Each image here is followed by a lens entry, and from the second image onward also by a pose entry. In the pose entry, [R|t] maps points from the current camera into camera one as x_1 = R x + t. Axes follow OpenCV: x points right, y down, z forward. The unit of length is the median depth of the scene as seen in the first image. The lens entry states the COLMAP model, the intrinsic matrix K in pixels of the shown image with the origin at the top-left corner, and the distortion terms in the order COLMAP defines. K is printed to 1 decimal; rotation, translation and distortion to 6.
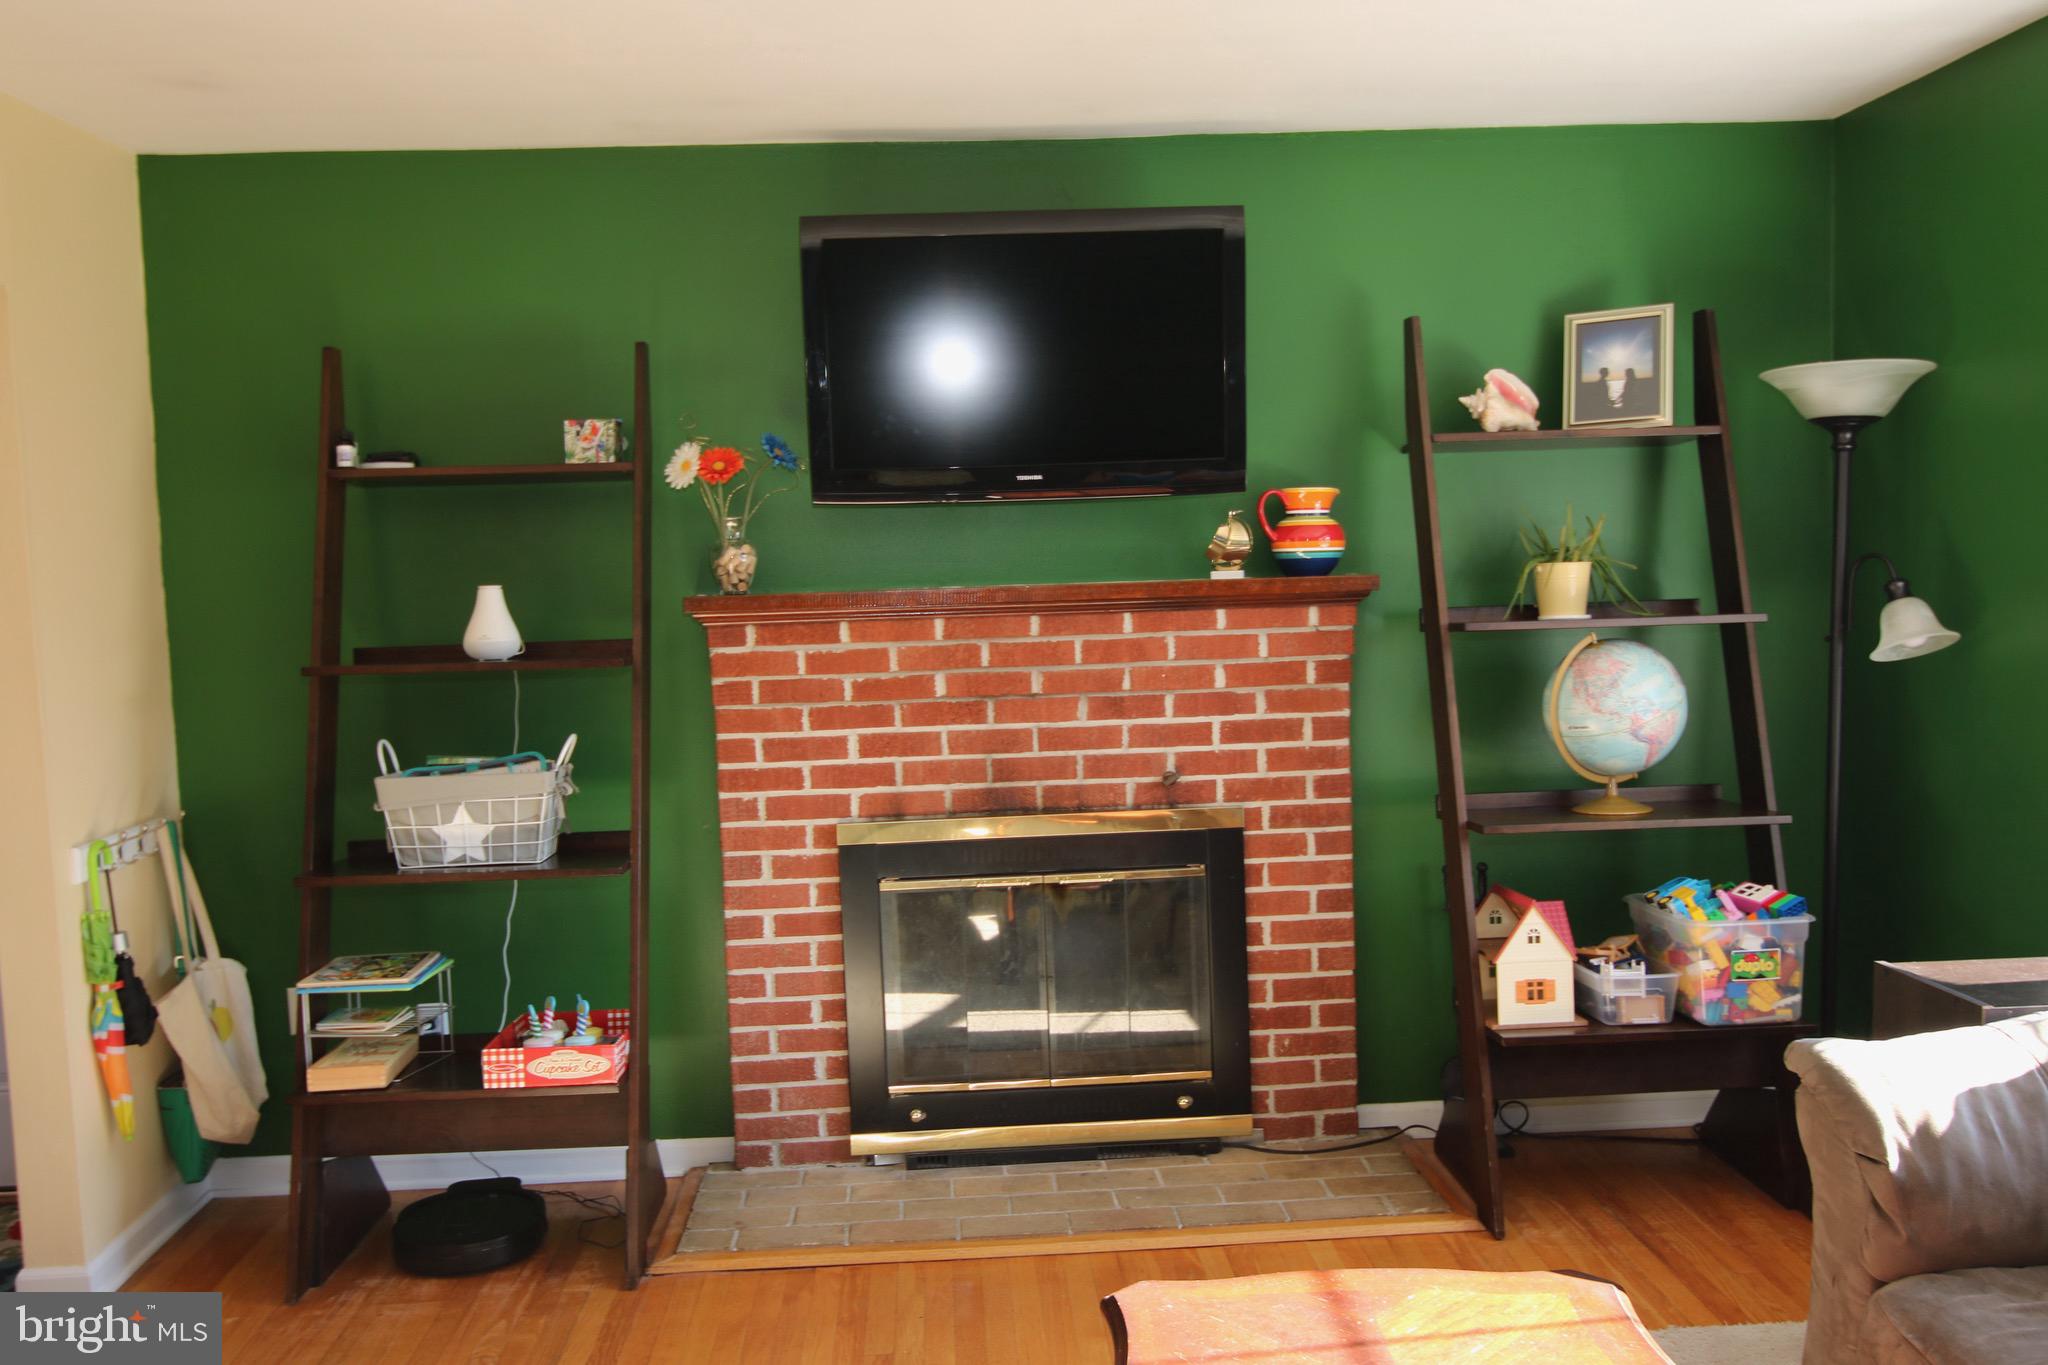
lens RADIAL K [[1731.8, 0, 1027.2], [0, 1731.8, 673.6], [0, 0, 1]] dist [0.012712, -0.028129]
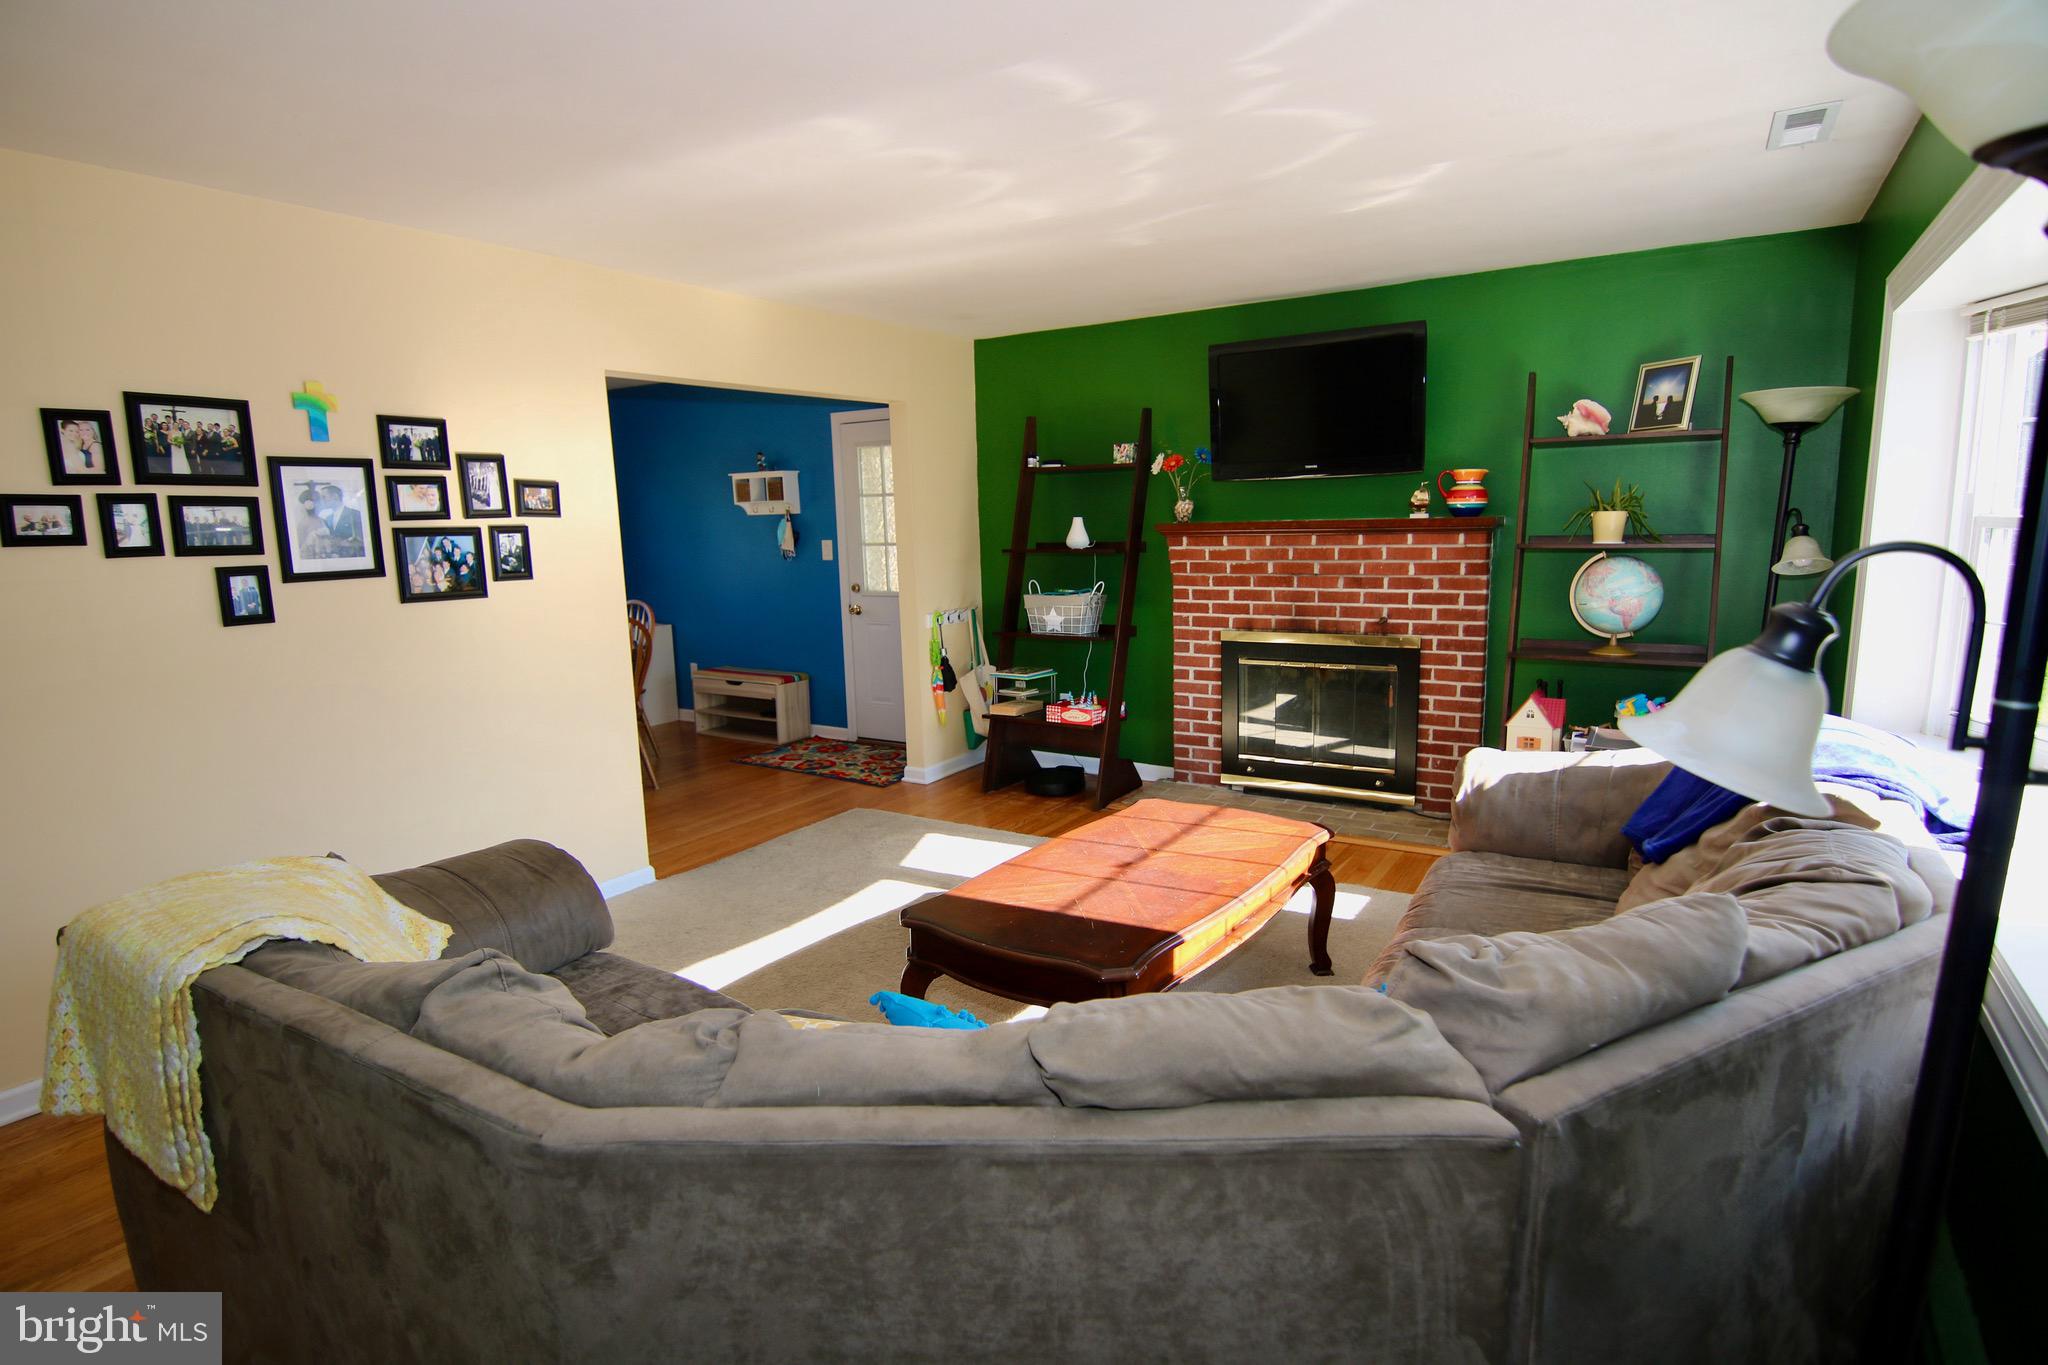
lens RADIAL K [[1053.3, 0, 1068.2], [0, 1053.3, 670.8], [0, 0, 1]] dist [-0.007256, -0.010181]
pose [[0.826183, 0.093116, -0.555654, 0.463907], [-0.039547, 0.993400, 0.107672, 0.003040], [0.562012, -0.066982, 0.824412, -0.189974]]
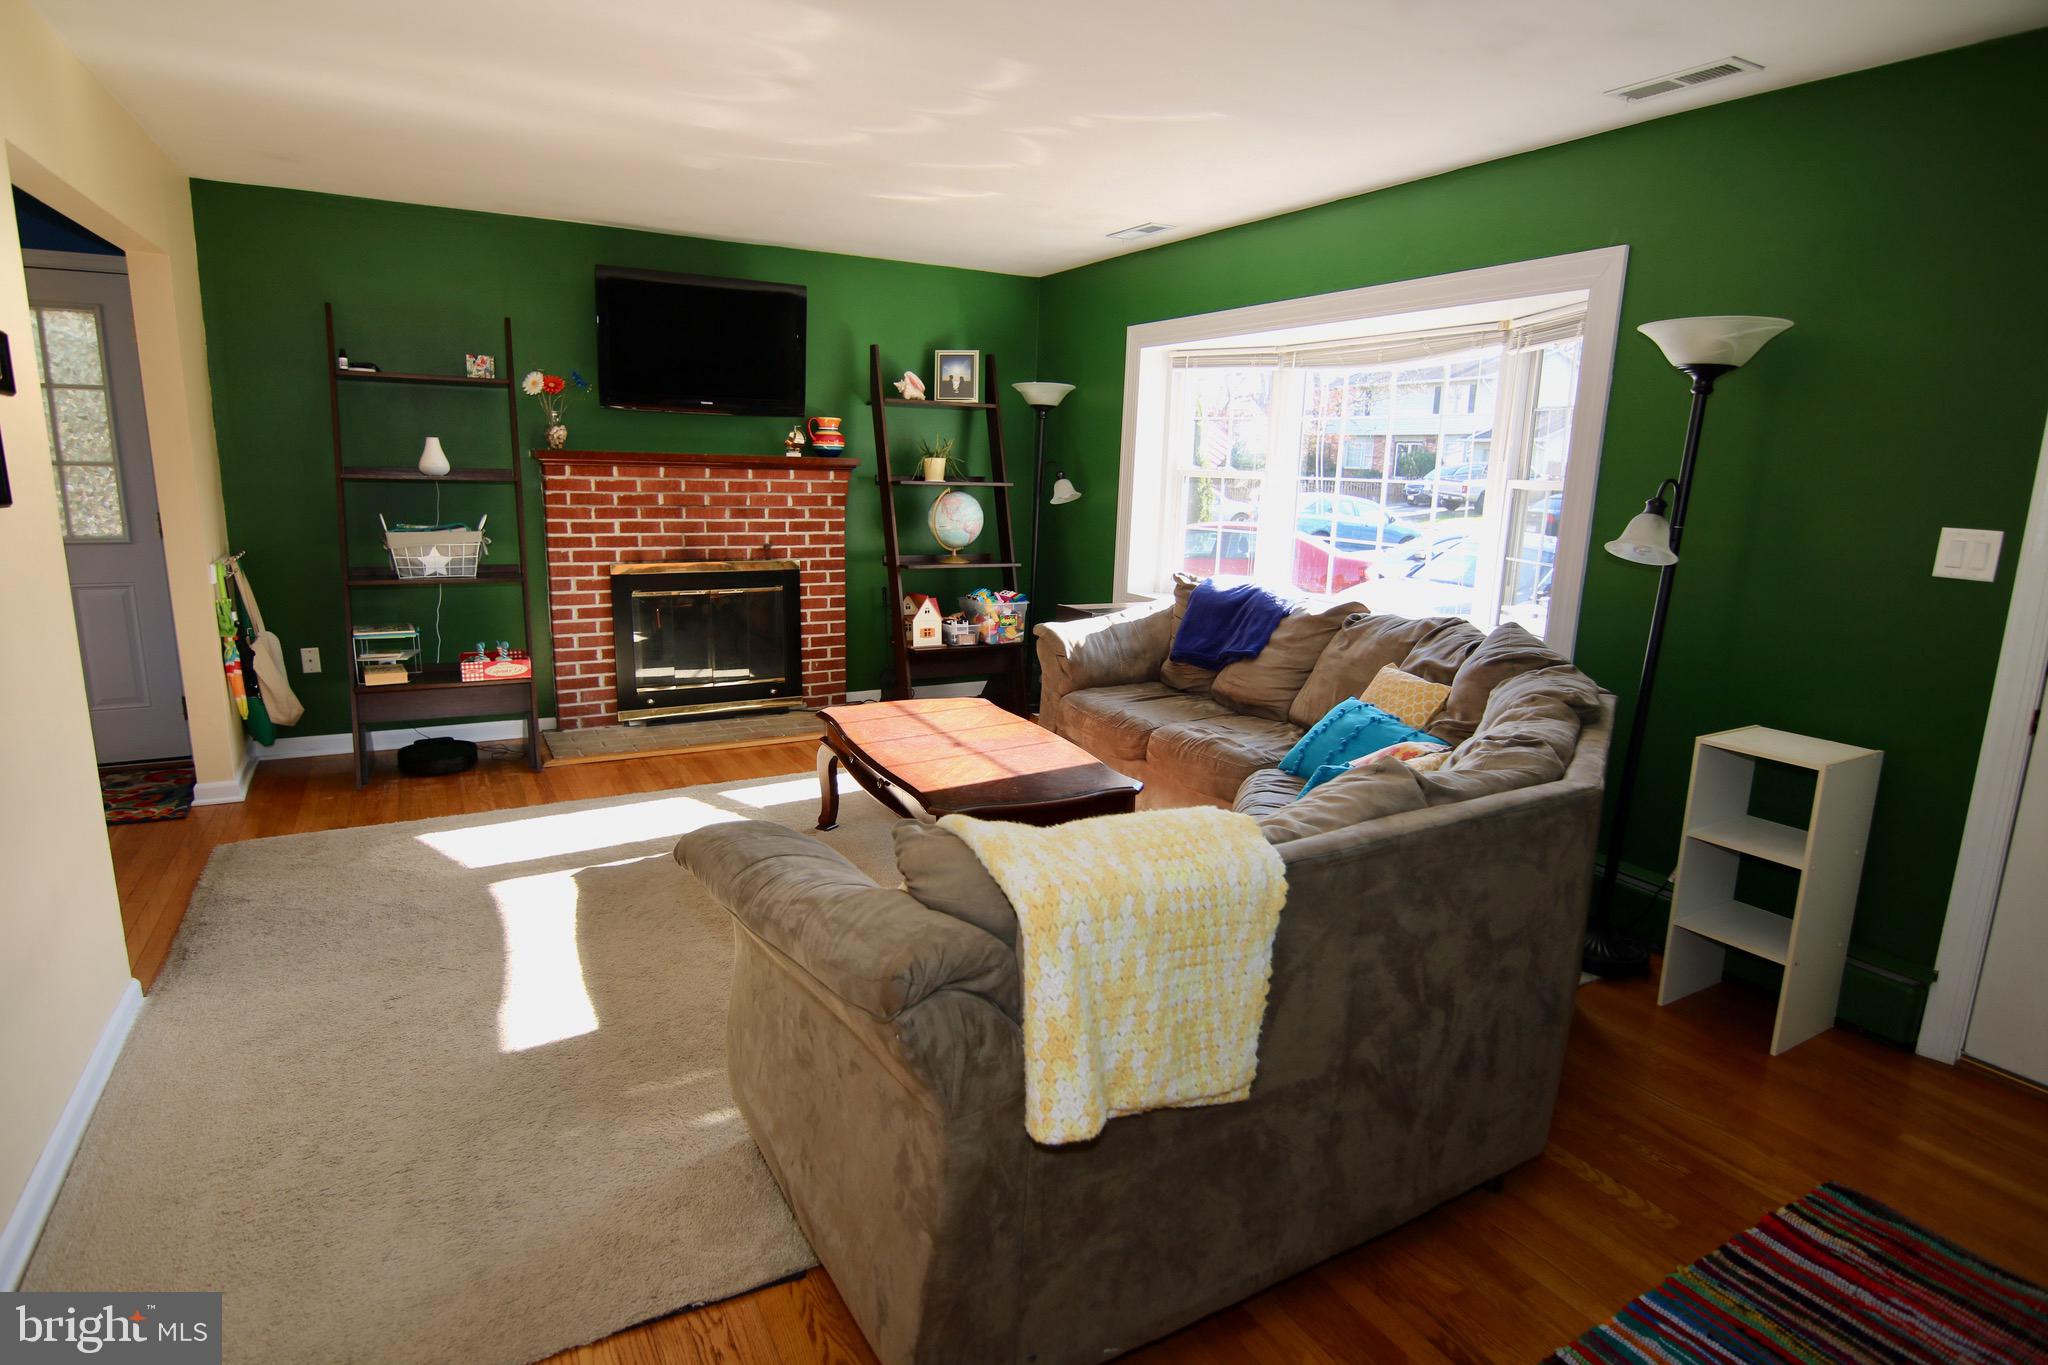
lens RADIAL K [[1053.3, 0, 1025.7], [0, 1053.3, 651.4], [0, 0, 1]] dist [-0.007256, -0.010181]
pose [[0.891105, -0.024480, 0.453137, -0.239404], [-0.025099, 0.994357, 0.103077, 0.047659], [-0.453103, -0.103225, 0.885461, -0.358048]]
